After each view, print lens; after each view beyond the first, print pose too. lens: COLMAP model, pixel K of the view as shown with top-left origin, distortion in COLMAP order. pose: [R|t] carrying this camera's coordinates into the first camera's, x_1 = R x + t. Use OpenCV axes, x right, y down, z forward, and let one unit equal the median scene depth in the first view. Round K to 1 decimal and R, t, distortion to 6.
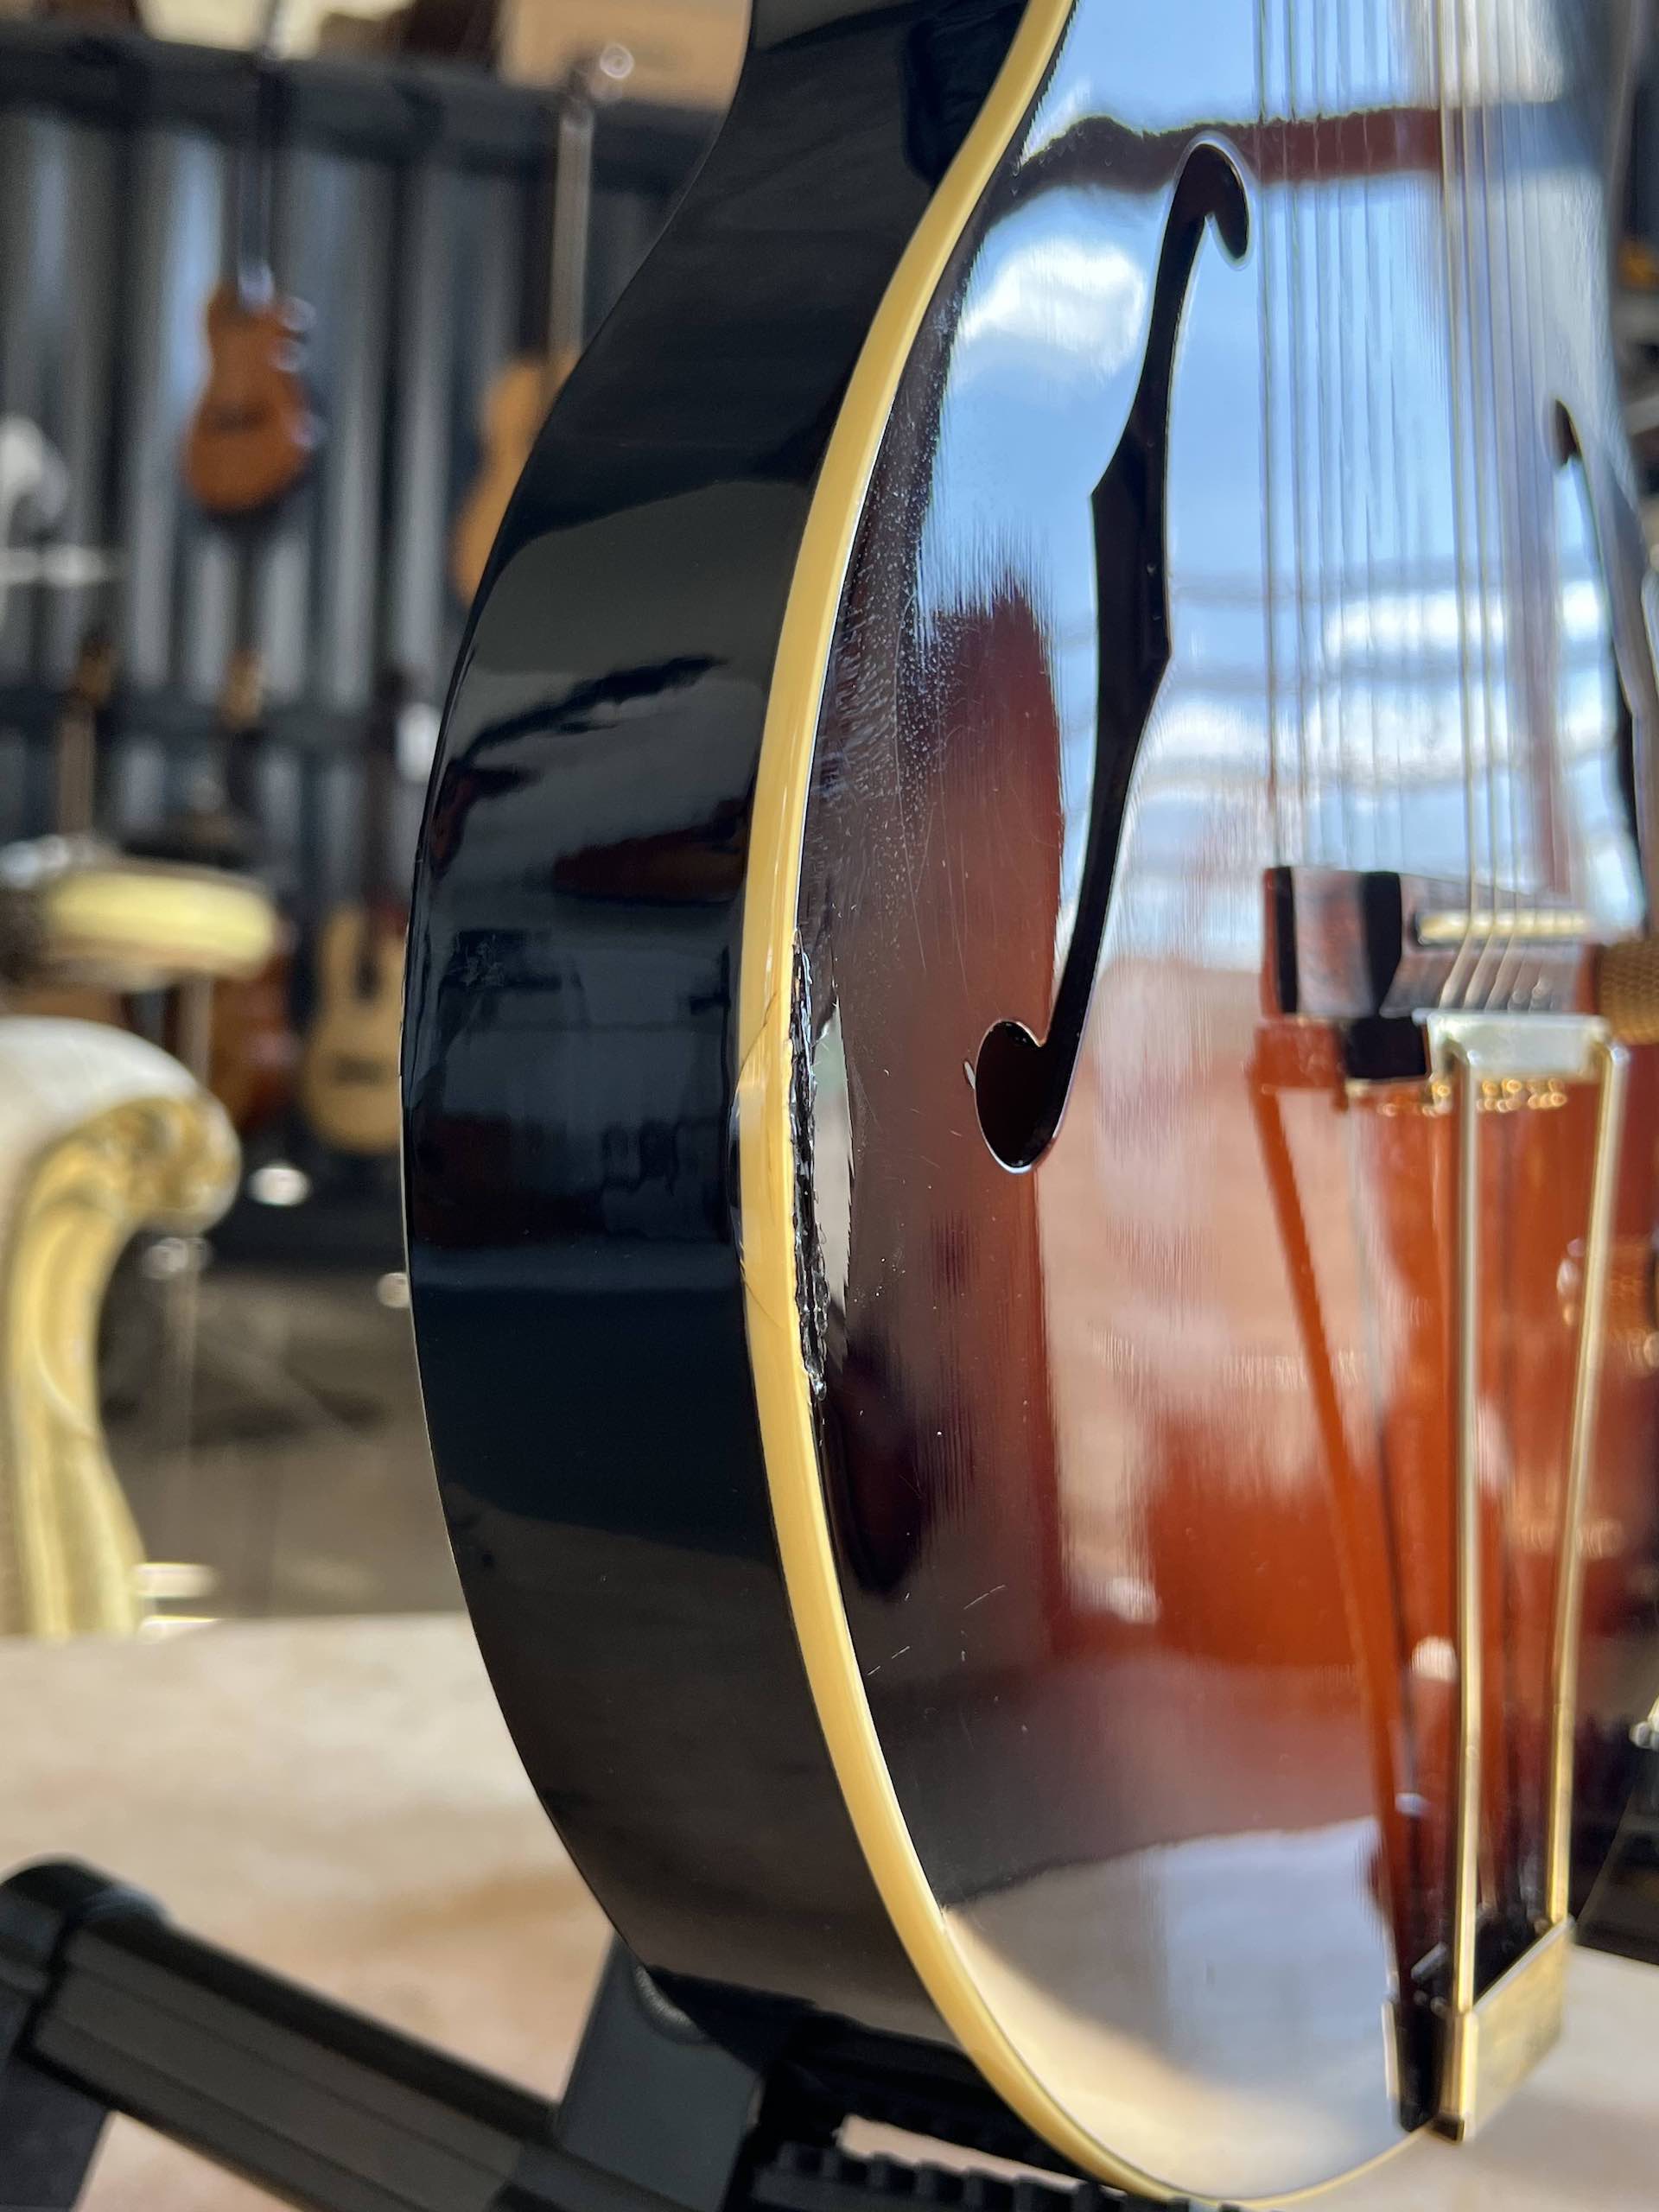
lens RADIAL K [[2352.3, 0, 830.1], [0, 2352.3, 1102.8], [0, 0, 1]] dist [-0.003583, 0.000000]
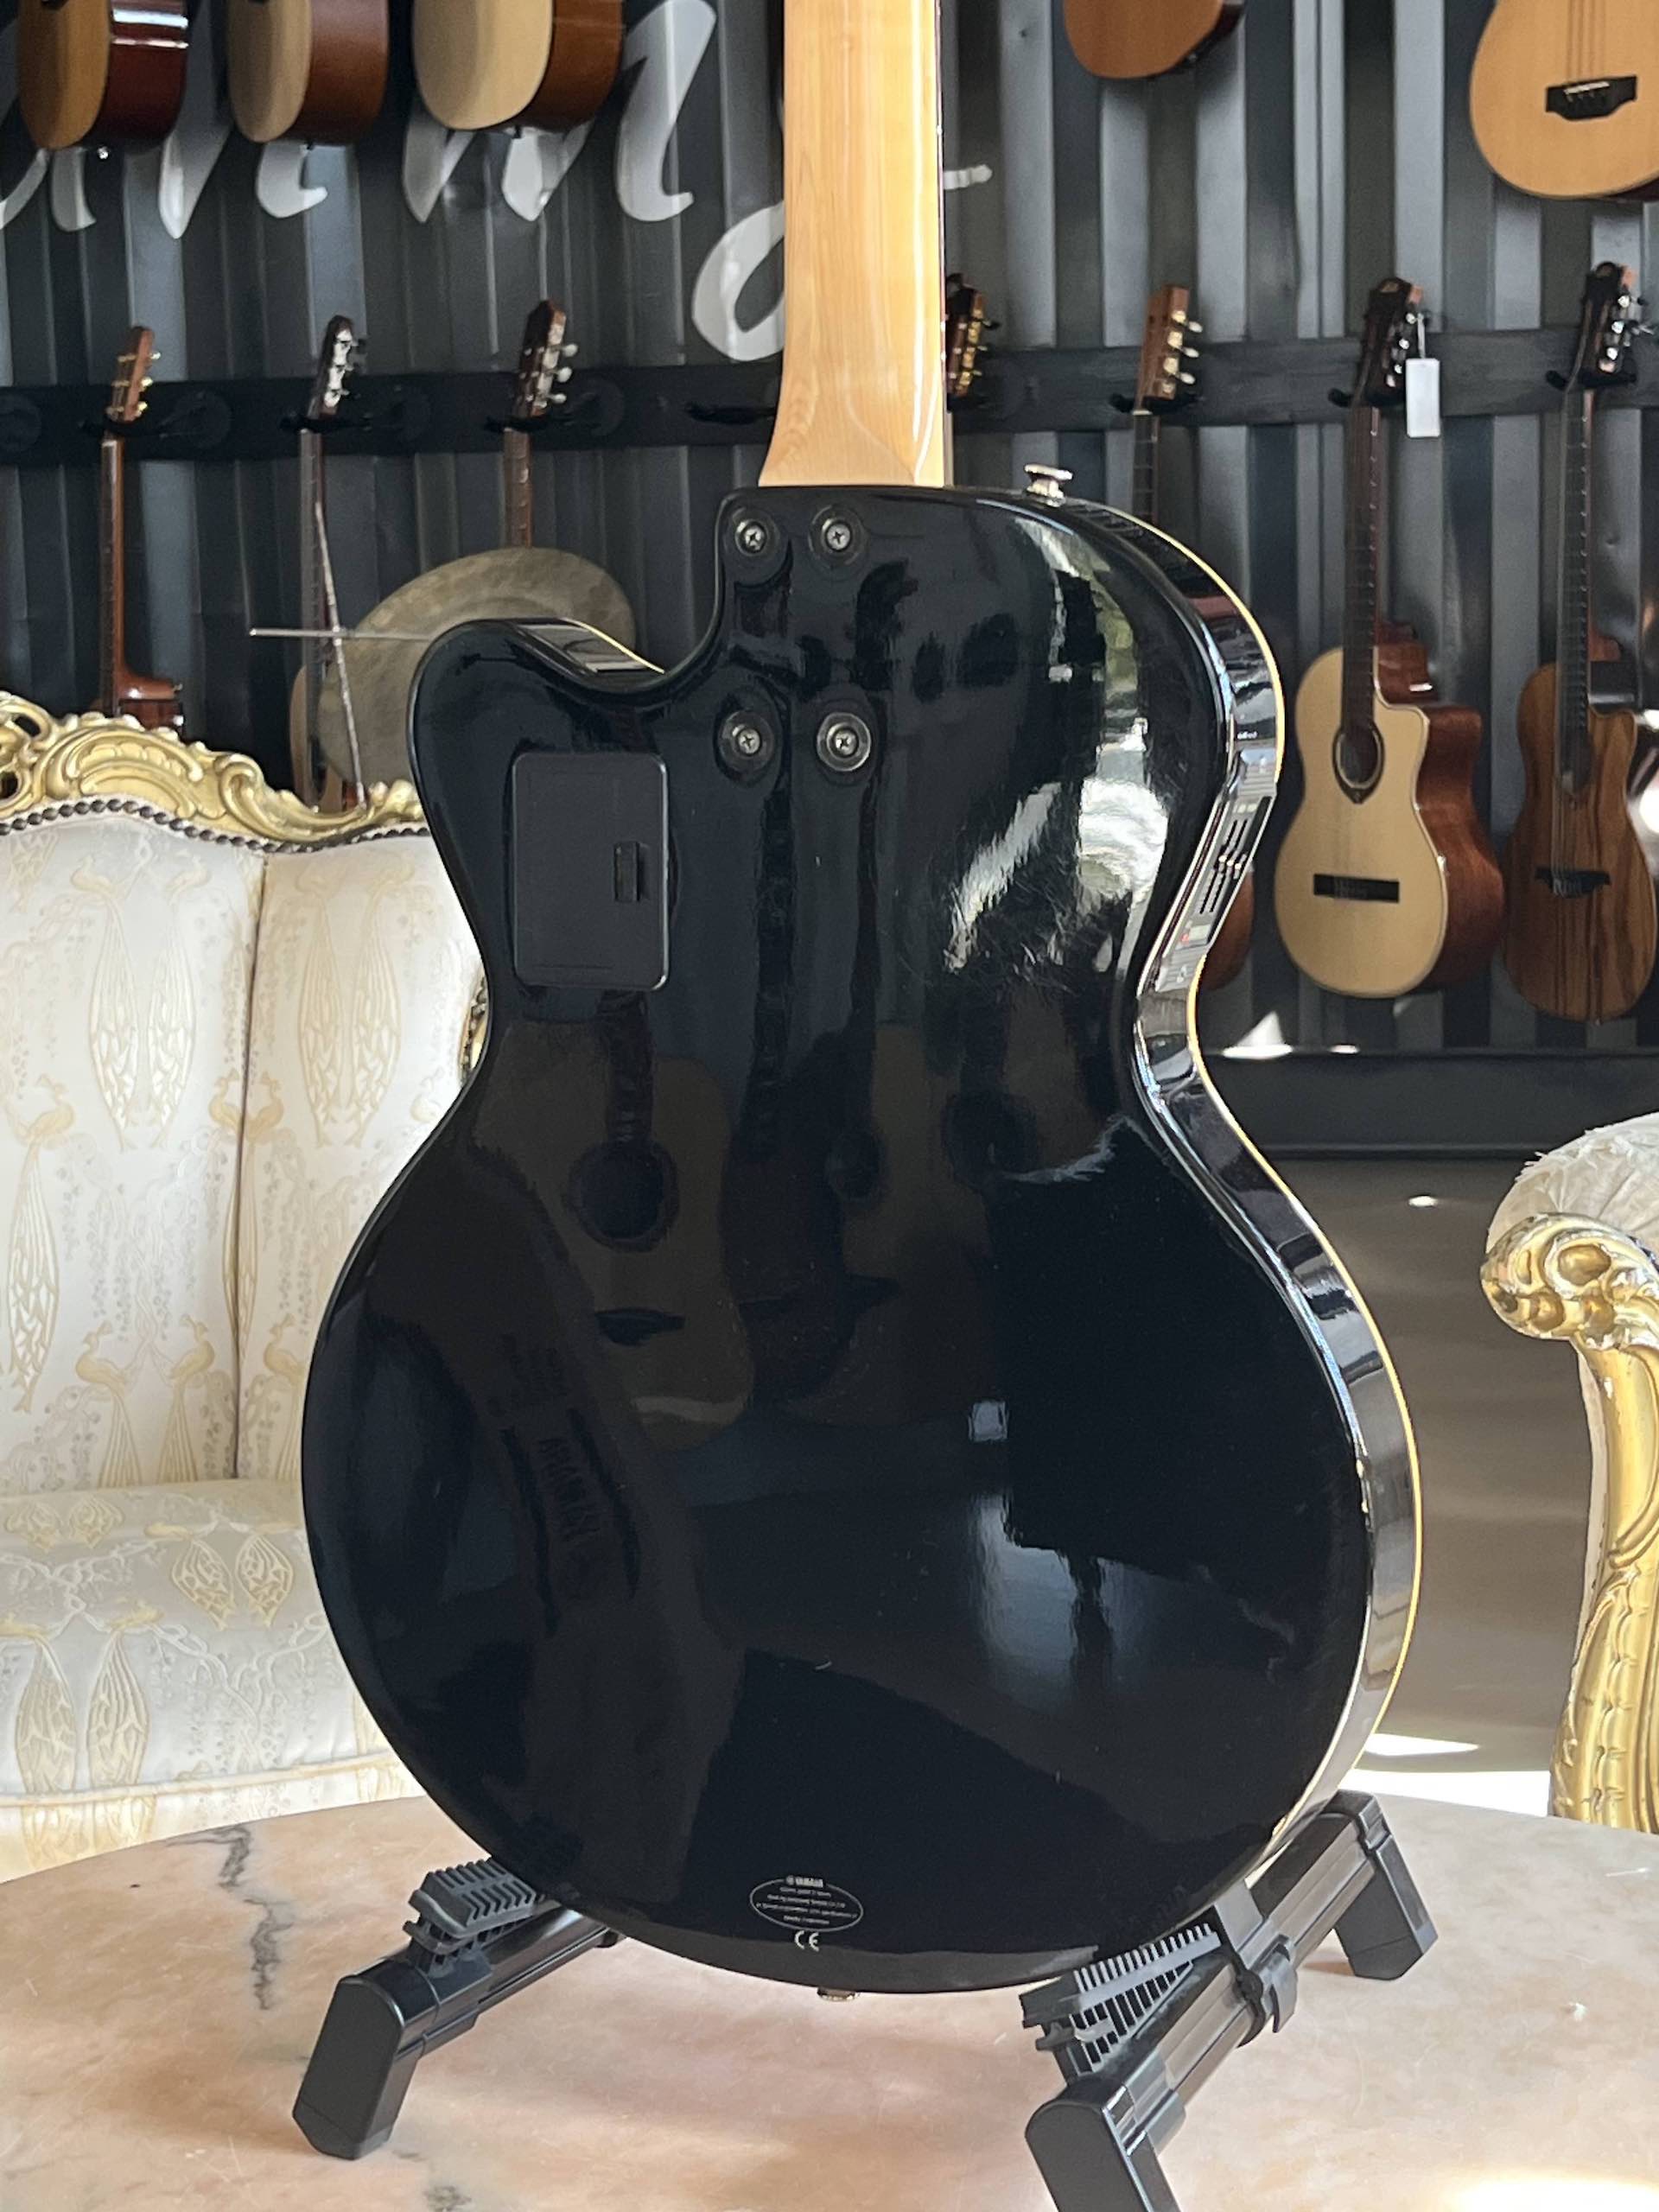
lens RADIAL K [[4065.8, 0, 830.1], [0, 4065.8, 1105.9], [0, 0, 1]] dist [-0.009344, 0.000000]
pose [[0.947321, -0.009667, -0.320140, 0.029778], [0.019393, 0.999442, 0.027204, 0.015909], [0.319699, -0.031980, 0.946979, -0.146839]]
